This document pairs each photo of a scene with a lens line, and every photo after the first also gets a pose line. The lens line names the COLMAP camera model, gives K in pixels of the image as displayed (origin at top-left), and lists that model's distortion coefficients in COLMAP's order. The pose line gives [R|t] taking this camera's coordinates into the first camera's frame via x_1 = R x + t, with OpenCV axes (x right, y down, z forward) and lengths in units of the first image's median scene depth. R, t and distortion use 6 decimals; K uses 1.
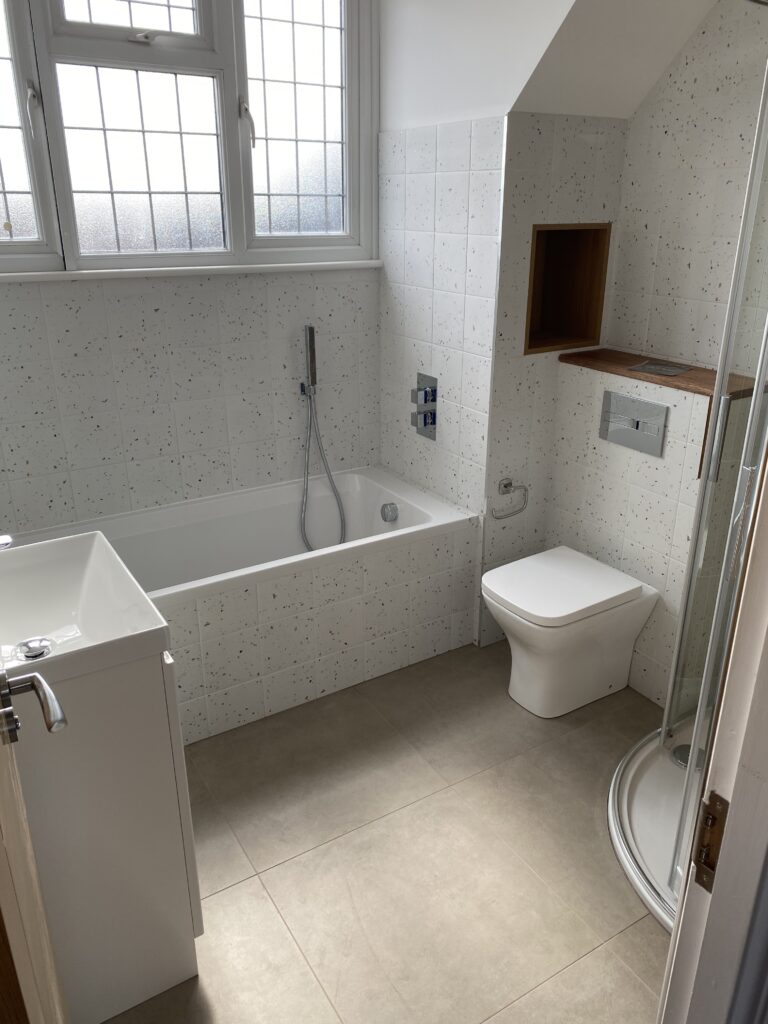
lens RADIAL K [[794.0, 0, 381.5], [0, 794.0, 548.7], [0, 0, 1]] dist [0.077024, -0.151775]
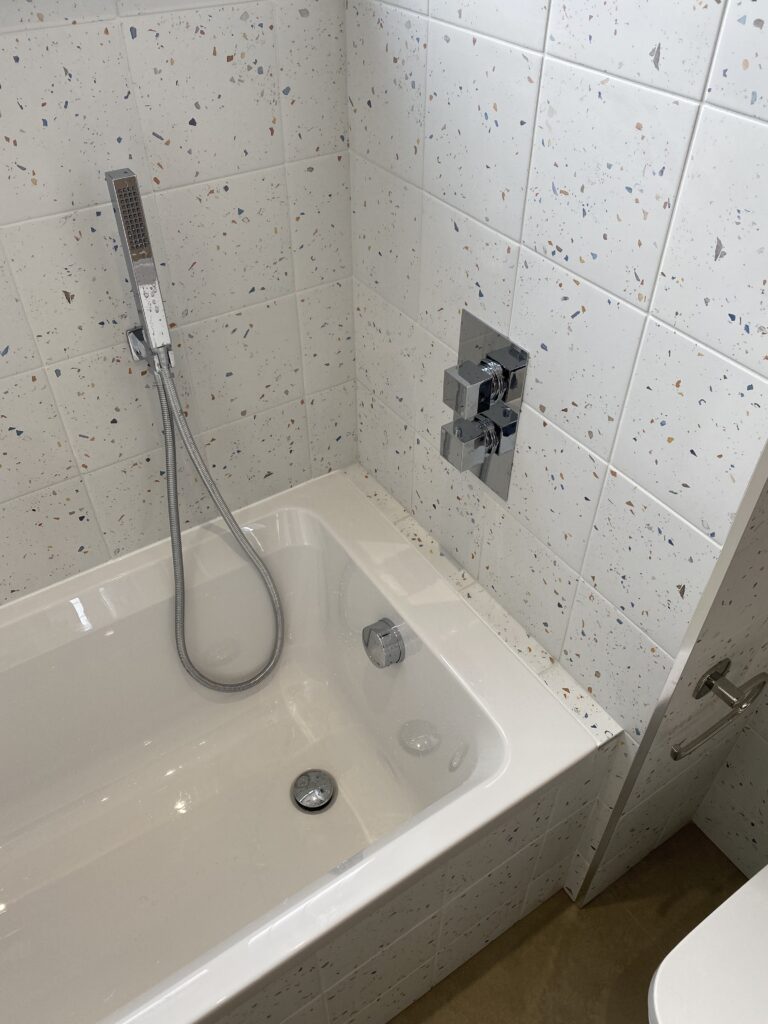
lens RADIAL K [[787.2, 0, 371.3], [0, 787.2, 511.7], [0, 0, 1]] dist [0.050021, -0.036316]
pose [[0.999754, -0.019057, 0.011319, 0.000873], [0.014387, 0.946404, 0.322664, -0.252326], [-0.016861, -0.322422, 0.946446, 0.661340]]
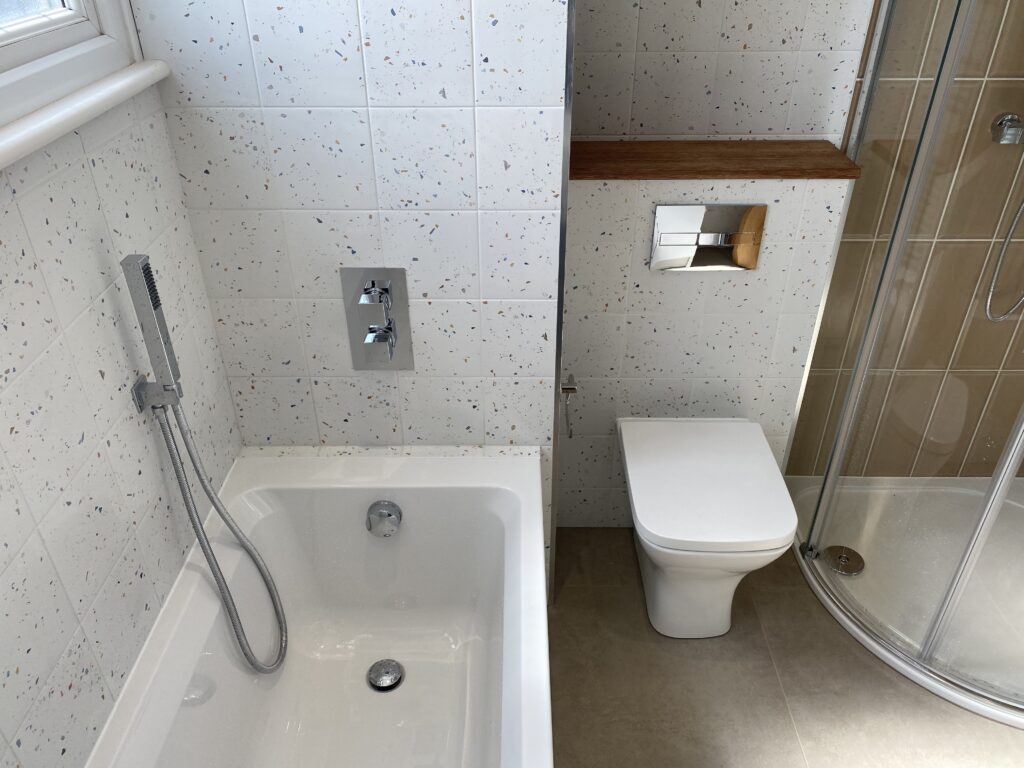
lens RADIAL K [[775.9, 0, 513.8], [0, 775.9, 403.3], [0, 0, 1]] dist [0.066056, -0.117493]
pose [[0.521406, -0.477949, 0.706896, -0.303137], [0.348388, 0.875462, 0.334950, -0.279177], [-0.778949, 0.071629, 0.622982, 0.606094]]
